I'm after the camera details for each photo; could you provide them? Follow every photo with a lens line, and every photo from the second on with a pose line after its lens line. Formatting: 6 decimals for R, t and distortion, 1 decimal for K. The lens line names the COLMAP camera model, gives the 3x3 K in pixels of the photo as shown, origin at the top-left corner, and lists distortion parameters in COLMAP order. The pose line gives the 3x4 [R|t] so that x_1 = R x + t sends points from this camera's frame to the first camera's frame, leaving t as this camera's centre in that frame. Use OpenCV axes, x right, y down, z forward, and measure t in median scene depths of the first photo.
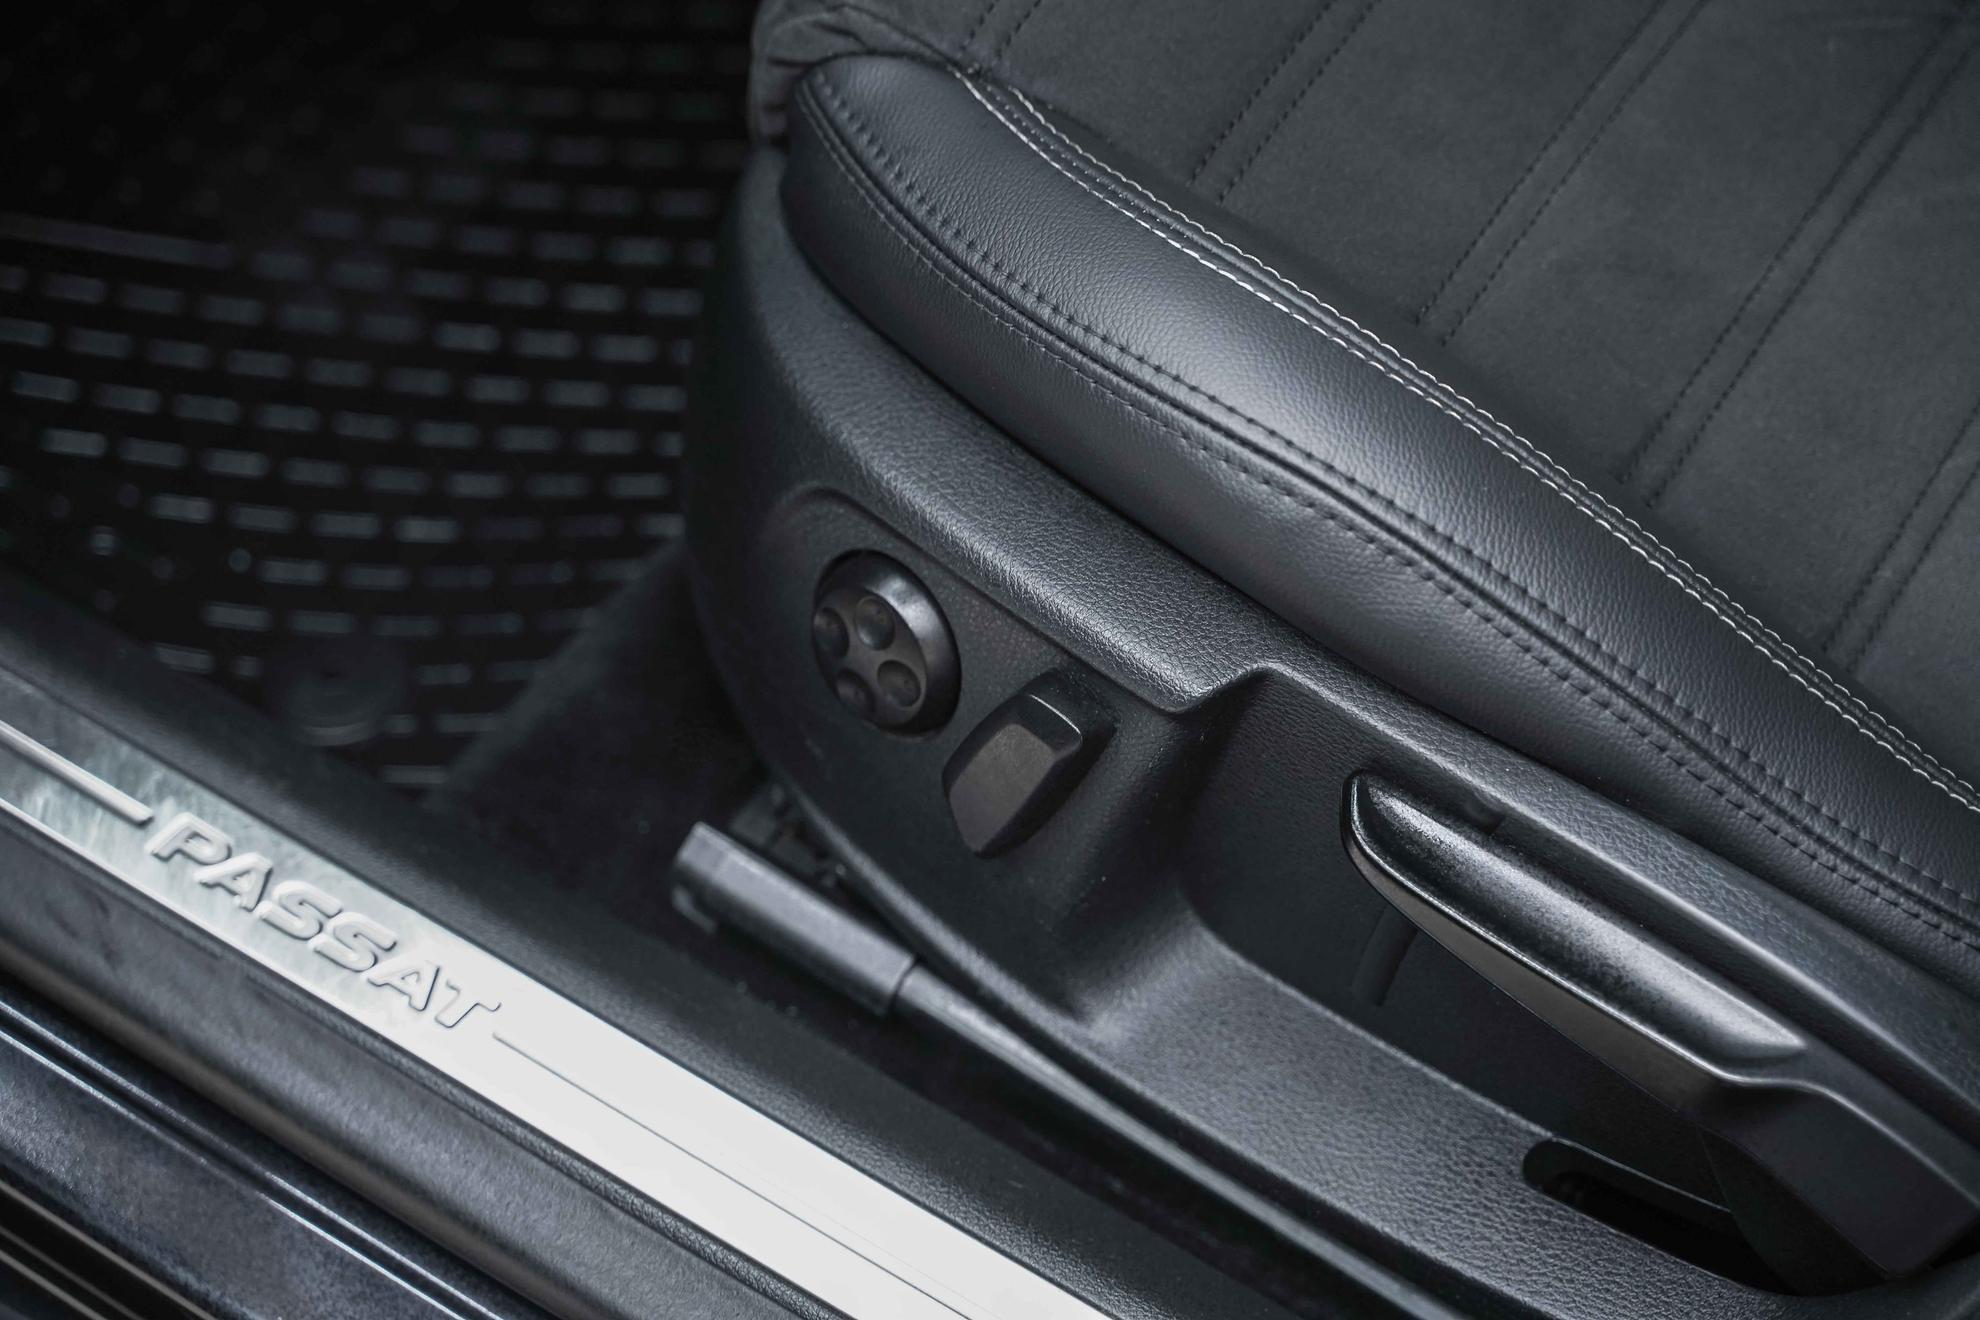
lens RADIAL K [[3981.7, 0, 990.0], [0, 3981.7, 660.1], [0, 0, 1]] dist [0.055238, 0.000000]
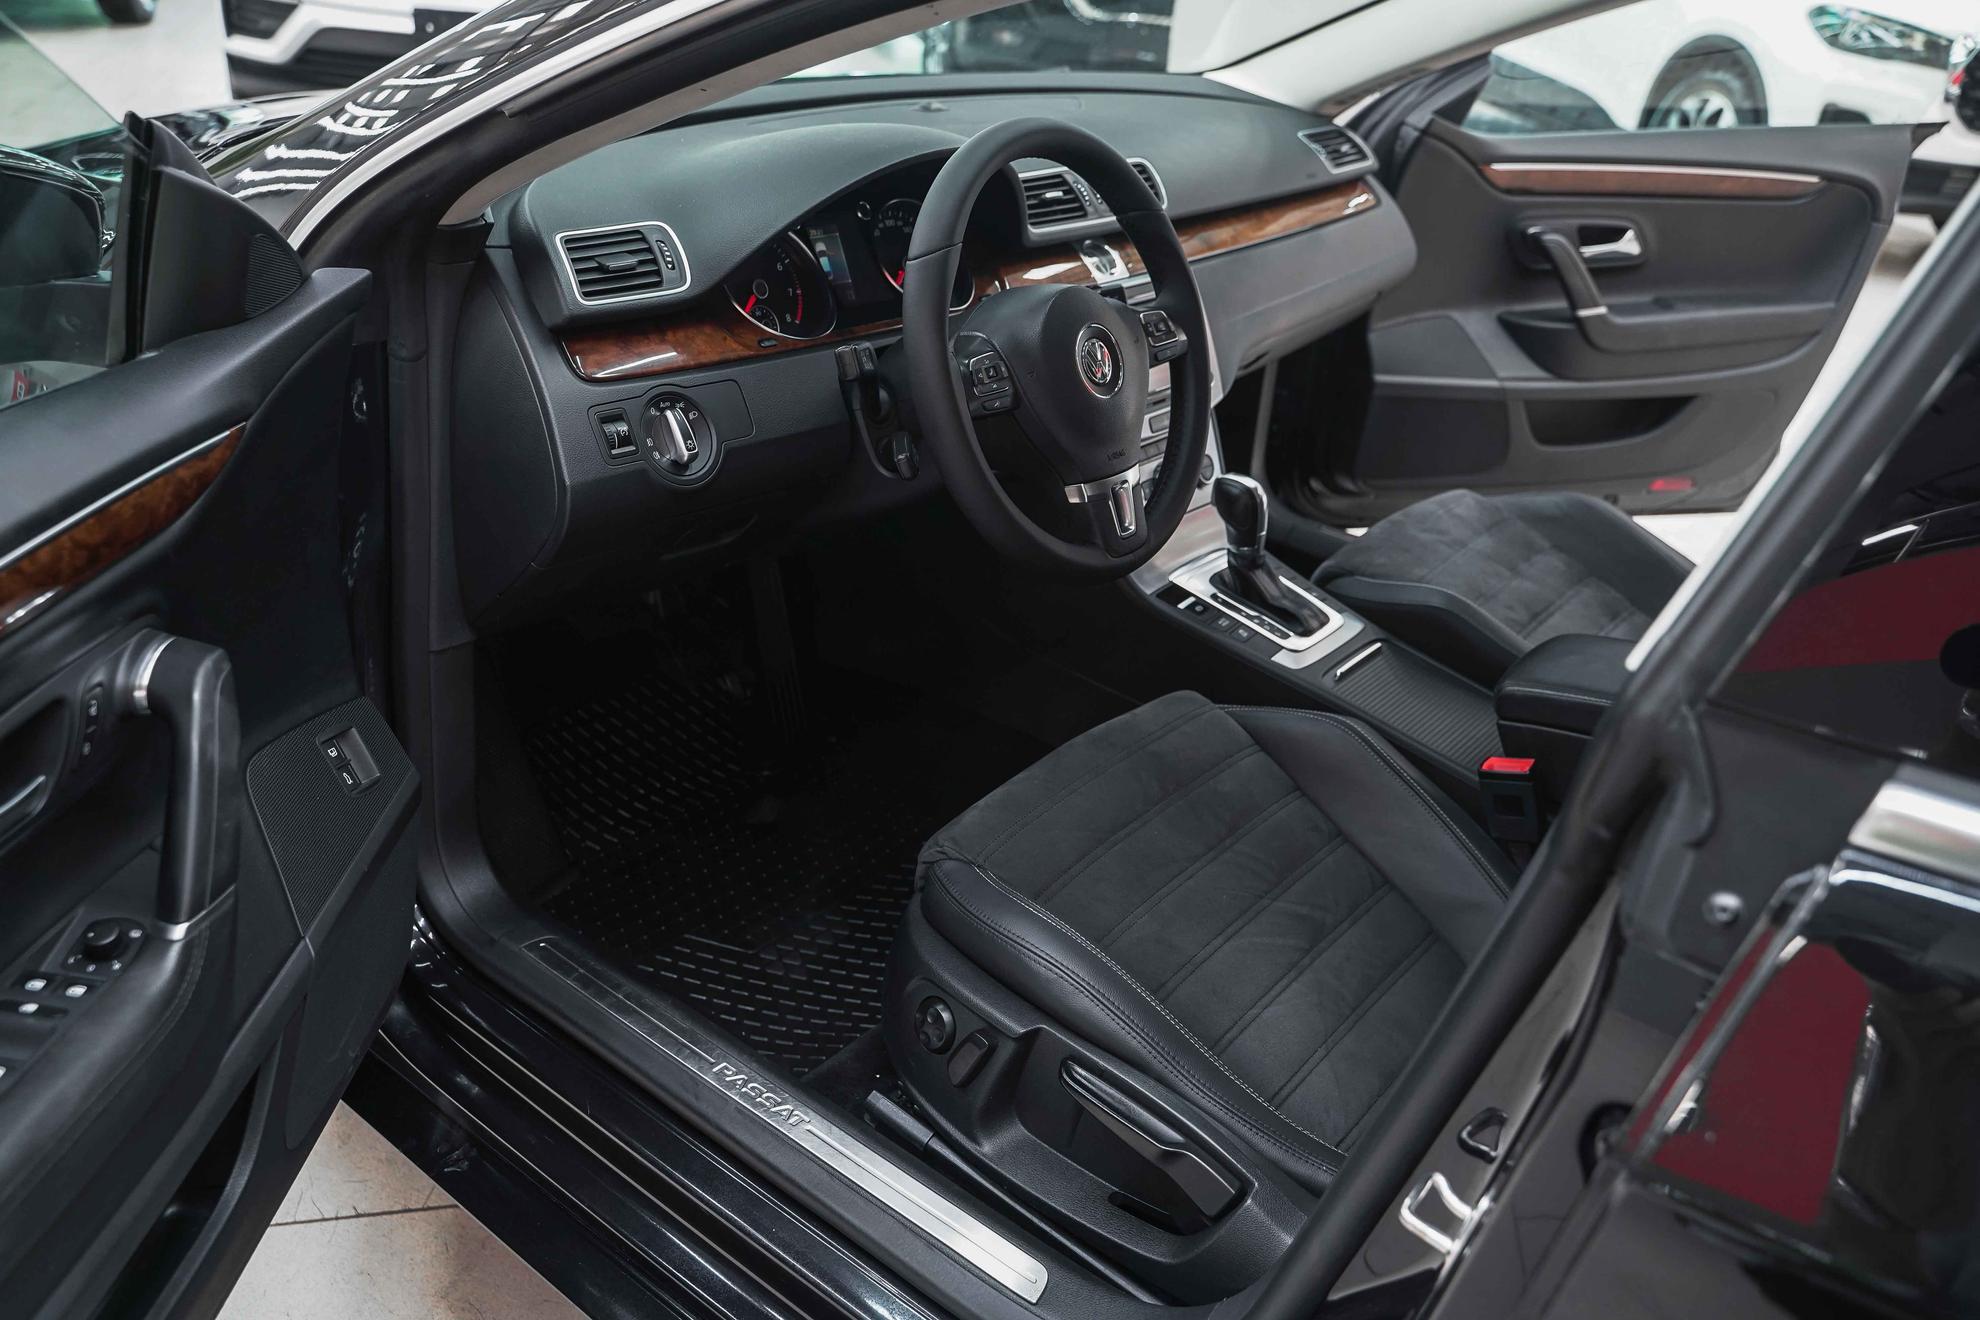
lens RADIAL K [[1609.5, 0, 992.1], [0, 1609.5, 656.6], [0, 0, 1]] dist [-0.002949, 0.008511]
pose [[0.995164, 0.086373, -0.046787, 0.060385], [-0.098027, 0.903924, -0.416307, 0.283749], [0.006334, 0.418880, 0.908020, -0.397699]]
